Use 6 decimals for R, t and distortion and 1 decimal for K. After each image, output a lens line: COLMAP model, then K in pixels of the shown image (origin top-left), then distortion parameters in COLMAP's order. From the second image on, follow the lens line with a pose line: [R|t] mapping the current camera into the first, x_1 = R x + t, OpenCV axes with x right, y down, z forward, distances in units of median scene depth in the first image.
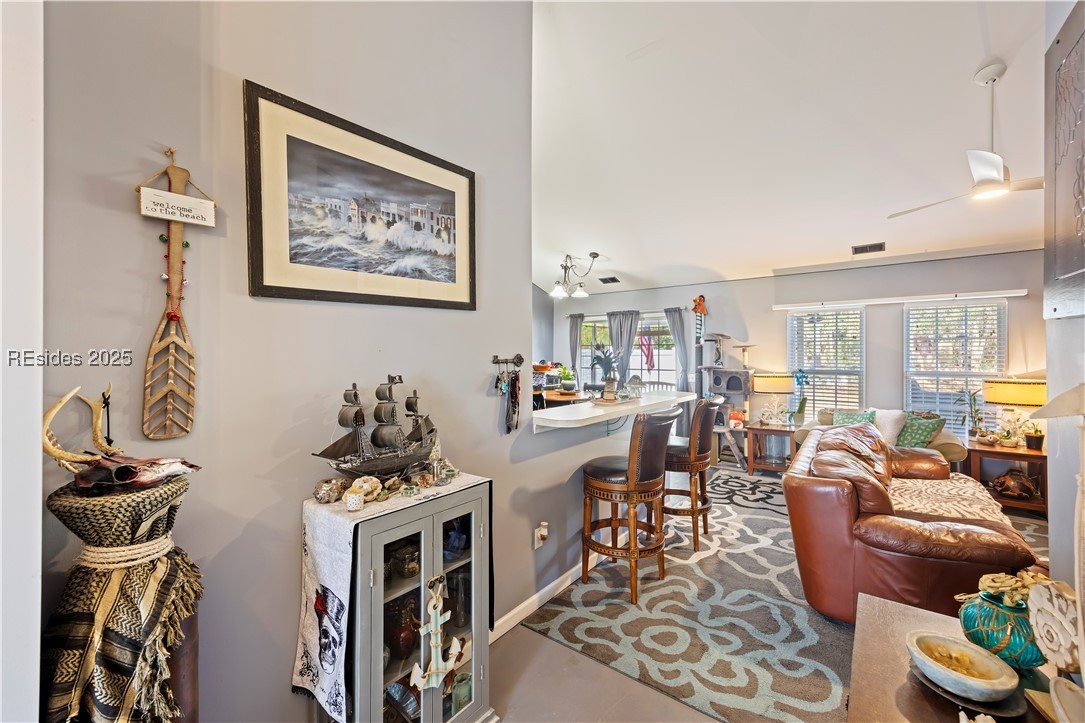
lens RADIAL K [[447.7, 0, 539.1], [0, 447.7, 355.5], [0, 0, 1]] dist [0.016901, -0.000059]
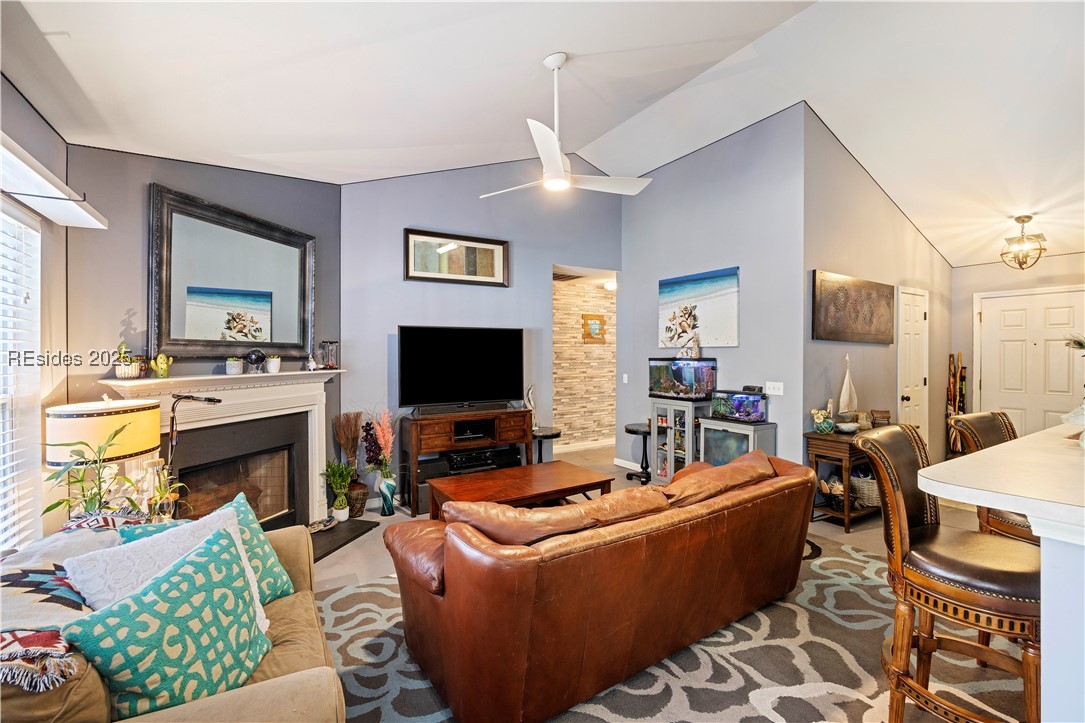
lens RADIAL K [[472.0, 0, 544.8], [0, 472.0, 356.2], [0, 0, 1]] dist [-0.019180, -0.000139]
pose [[-0.937857, 0.003238, 0.347006, 0.356608], [0.006749, 0.999938, 0.008911, 0.001666], [-0.346956, 0.010699, -0.937821, 1.031269]]
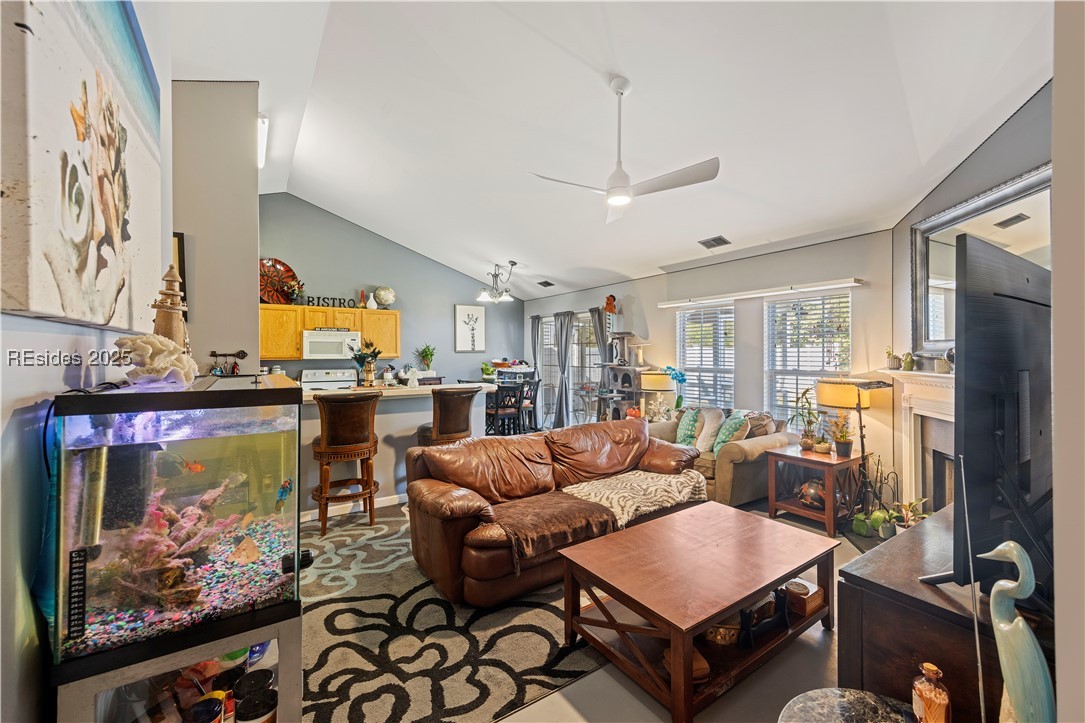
lens RADIAL K [[447.7, 0, 539.1], [0, 447.7, 355.5], [0, 0, 1]] dist [0.016901, -0.000059]
pose [[0.944797, 0.001364, -0.327653, 0.615512], [-0.001466, 0.999999, -0.000064, 0.005455], [0.327653, 0.000541, 0.944798, -0.030214]]
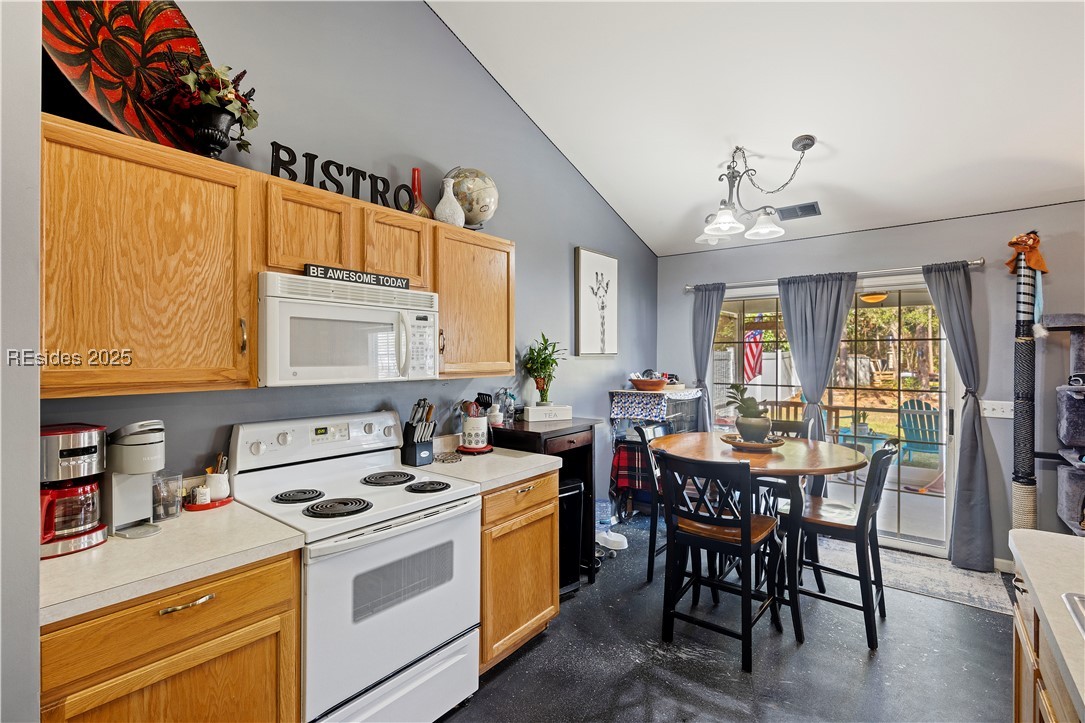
lens RADIAL K [[496.3, 0, 542.5], [0, 496.3, 356.6], [0, 0, 1]] dist [-0.001055, 0.000580]
pose [[1.000000, 0.000481, -0.000430, -0.162435], [-0.000484, 0.999978, -0.006624, -0.001898], [0.000427, 0.006624, 0.999978, 0.551797]]
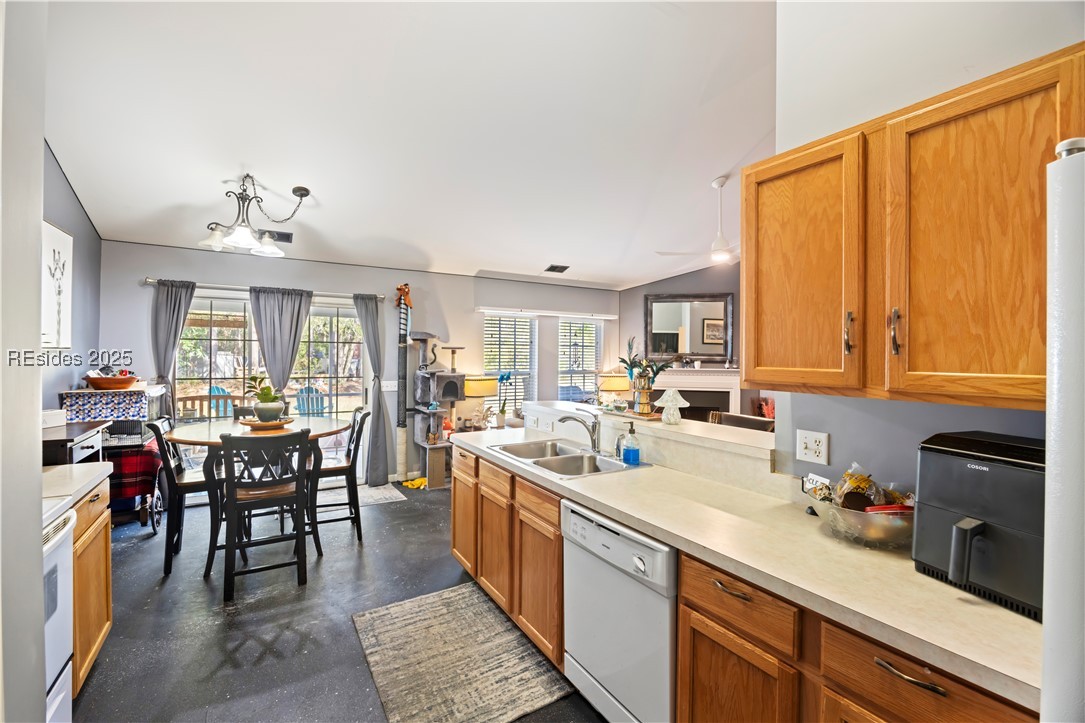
lens RADIAL K [[472.0, 0, 544.8], [0, 472.0, 356.2], [0, 0, 1]] dist [-0.019180, -0.000139]
pose [[0.348623, 0.004232, 0.937253, -0.399737], [-0.003163, 0.999989, -0.003339, -0.000674], [-0.937258, -0.001801, 0.348633, 0.525049]]
